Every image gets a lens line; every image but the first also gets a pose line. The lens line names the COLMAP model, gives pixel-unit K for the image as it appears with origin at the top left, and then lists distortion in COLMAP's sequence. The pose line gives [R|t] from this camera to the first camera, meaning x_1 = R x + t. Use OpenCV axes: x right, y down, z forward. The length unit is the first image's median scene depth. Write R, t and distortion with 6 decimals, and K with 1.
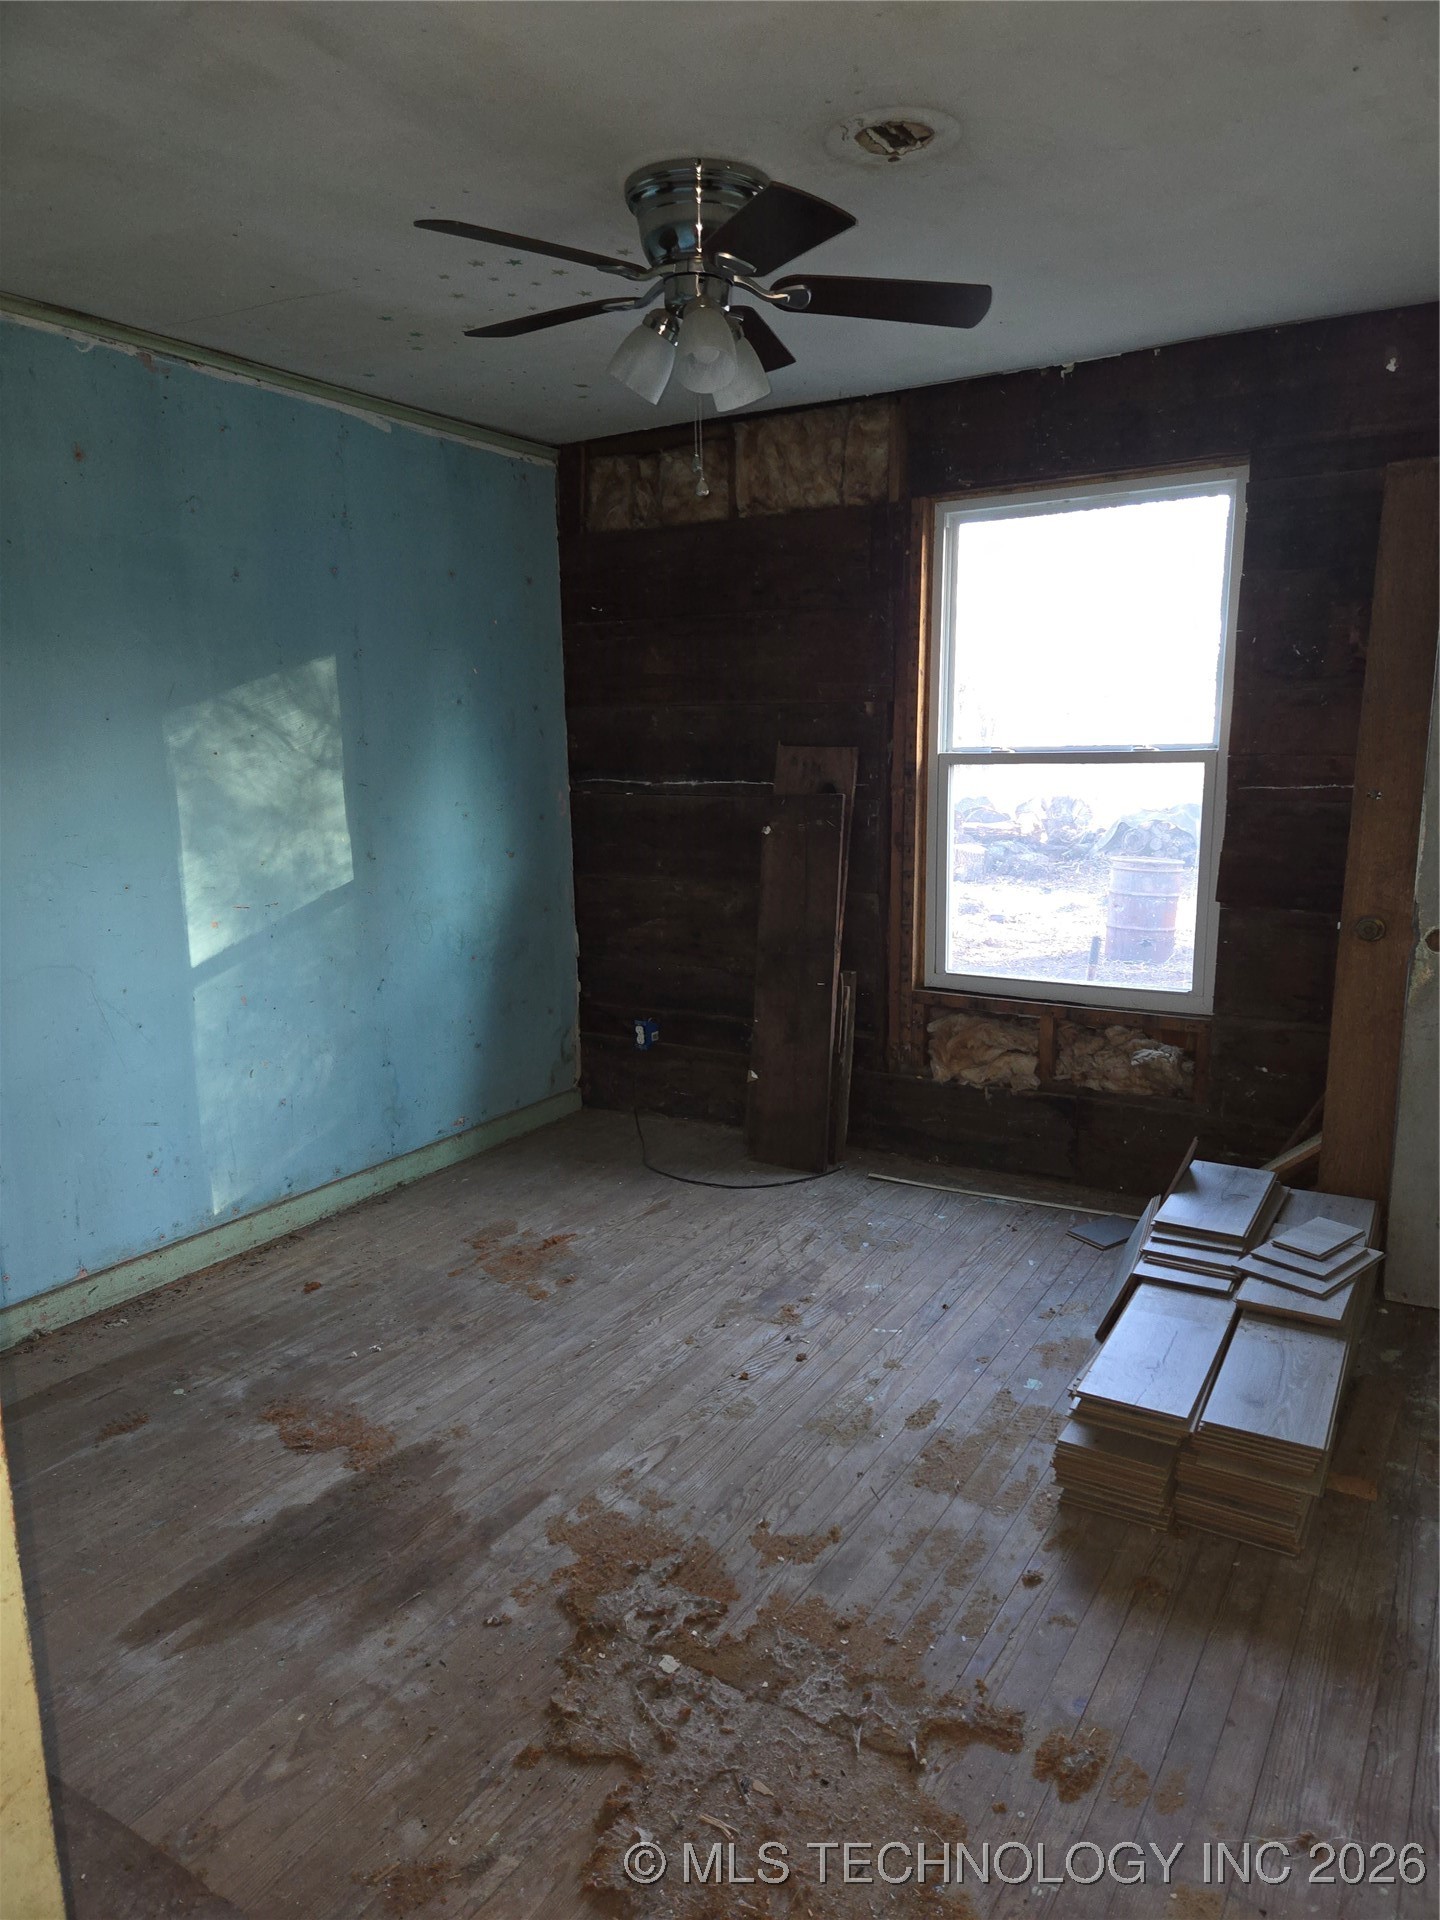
lens RADIAL K [[1298.4, 0, 713.4], [0, 1298.4, 977.5], [0, 0, 1]] dist [0.080131, -0.081982]
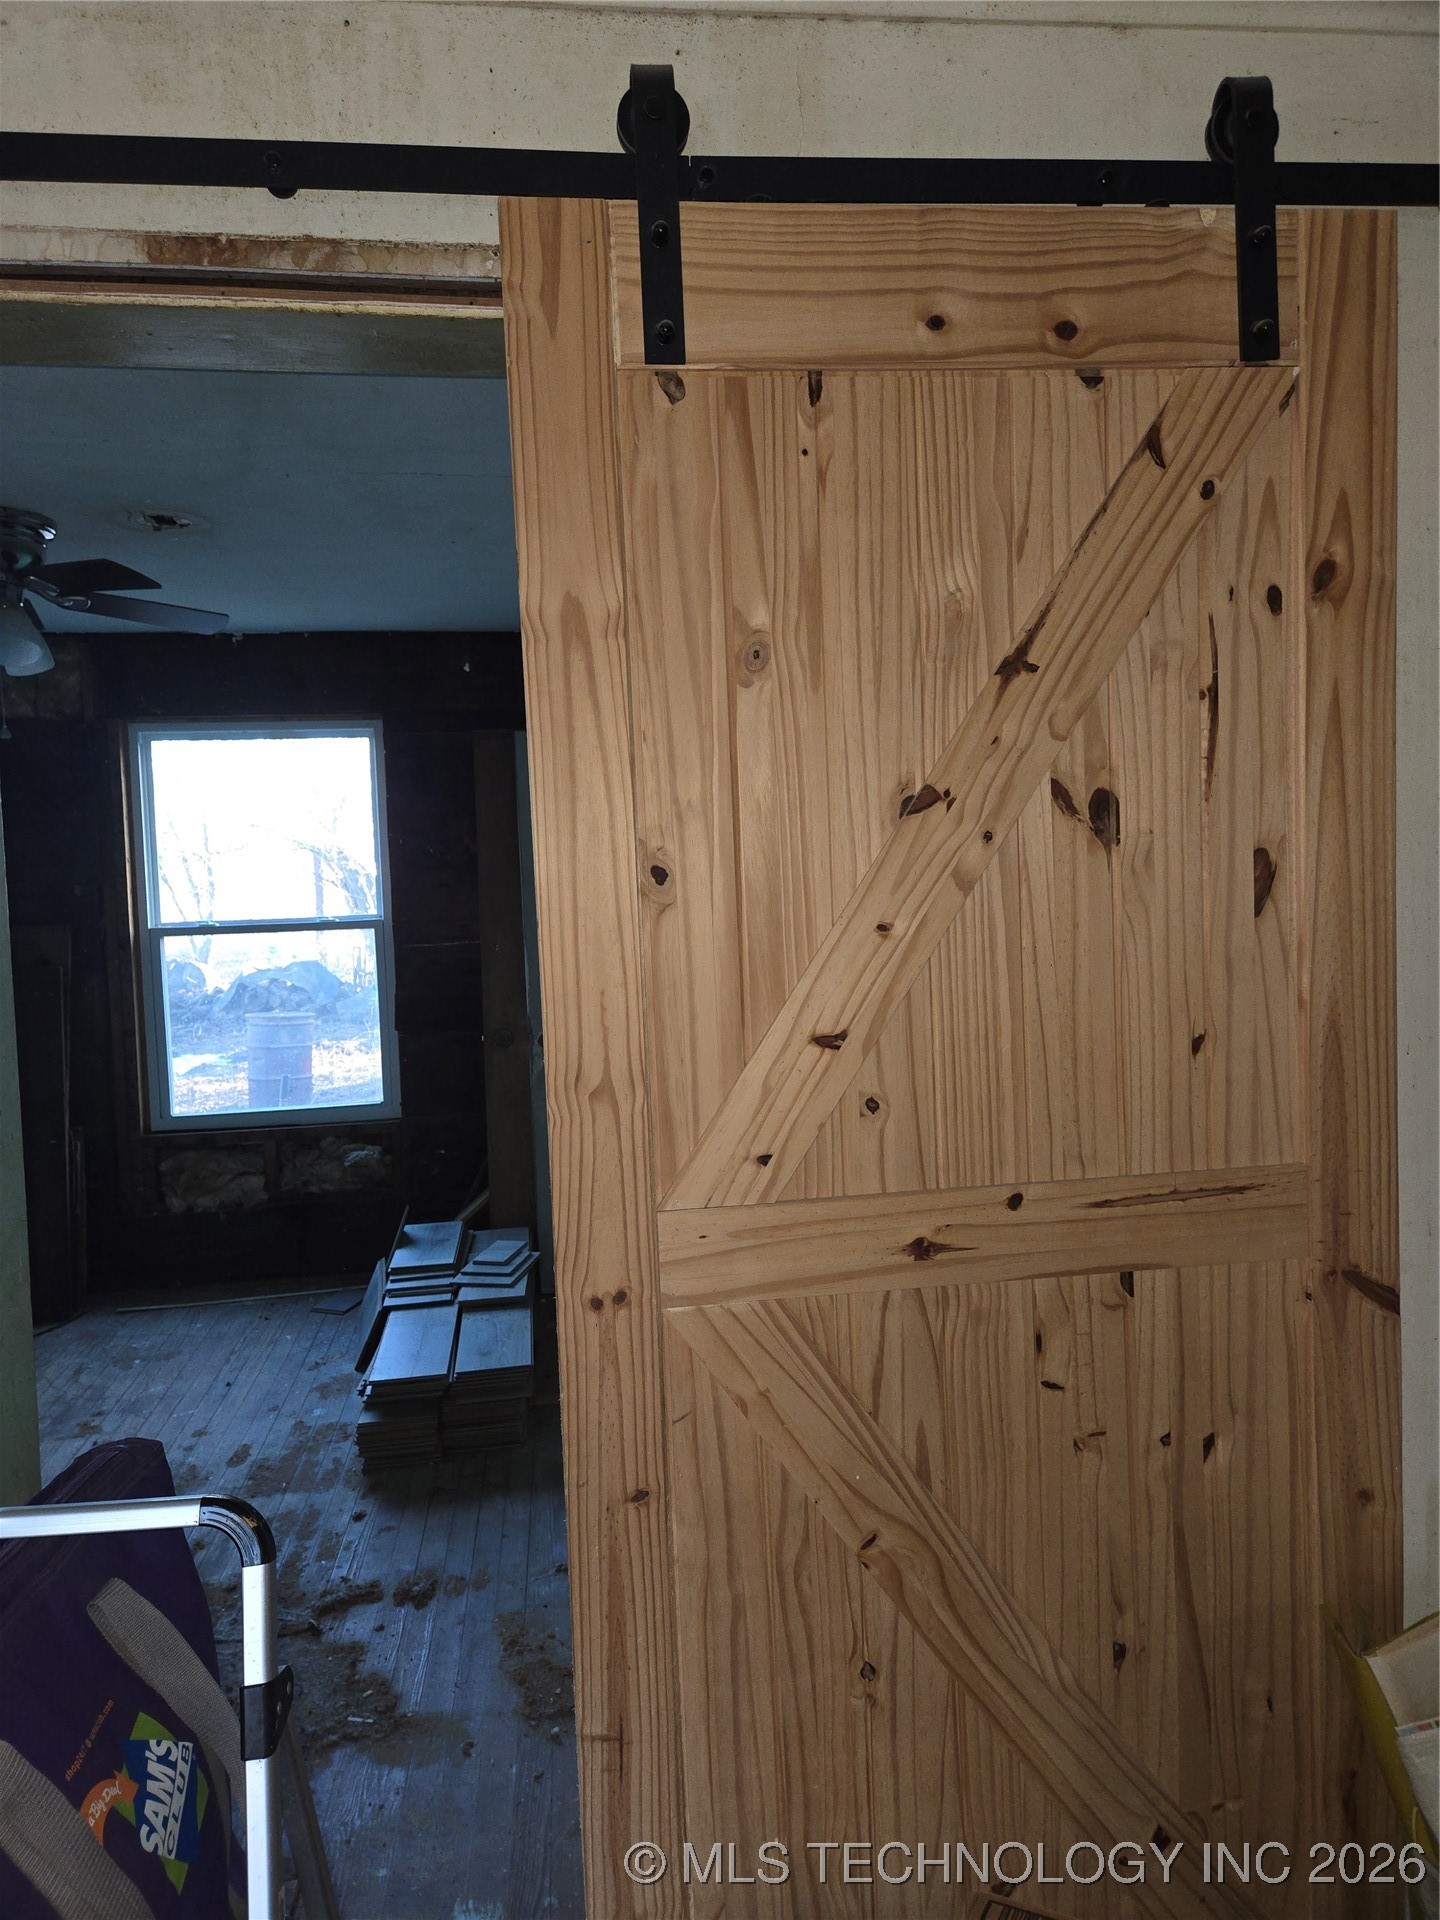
lens RADIAL K [[1298.4, 0, 713.4], [0, 1298.4, 977.5], [0, 0, 1]] dist [0.080131, -0.081982]
pose [[0.786719, -0.064181, 0.613966, -0.188944], [0.137758, 0.987752, -0.073266, 0.032892], [-0.601744, 0.142218, 0.785925, -0.267425]]
